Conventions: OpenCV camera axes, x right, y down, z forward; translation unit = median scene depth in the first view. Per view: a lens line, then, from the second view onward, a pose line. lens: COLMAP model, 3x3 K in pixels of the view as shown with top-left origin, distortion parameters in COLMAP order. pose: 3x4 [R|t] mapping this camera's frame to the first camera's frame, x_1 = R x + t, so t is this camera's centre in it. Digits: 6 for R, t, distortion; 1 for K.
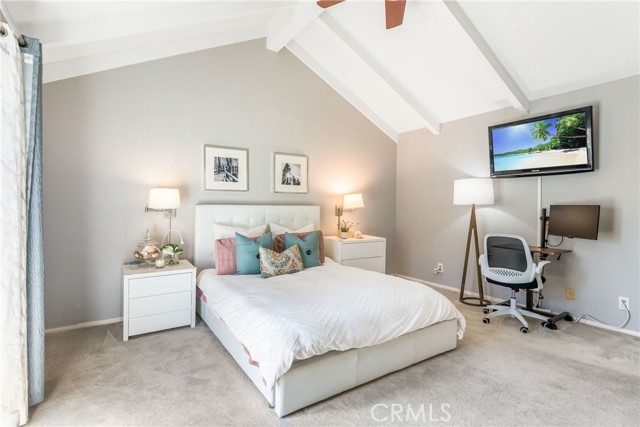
lens RADIAL K [[321.3, 0, 318.5], [0, 321.3, 197.7], [0, 0, 1]] dist [0.011086, -0.011149]
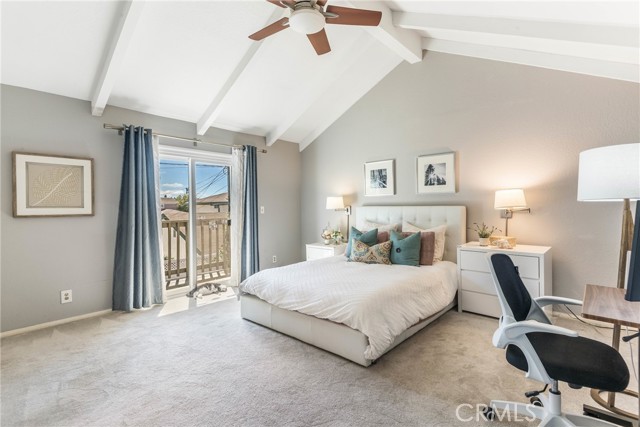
lens RADIAL K [[311.6, 0, 331.2], [0, 311.6, 211.6], [0, 0, 1]] dist [0.035558, 0.000310]
pose [[0.271905, 0.007118, -0.962298, 0.793952], [0.034154, 0.999271, 0.017042, 0.014702], [0.961718, -0.037500, 0.271464, 0.444755]]
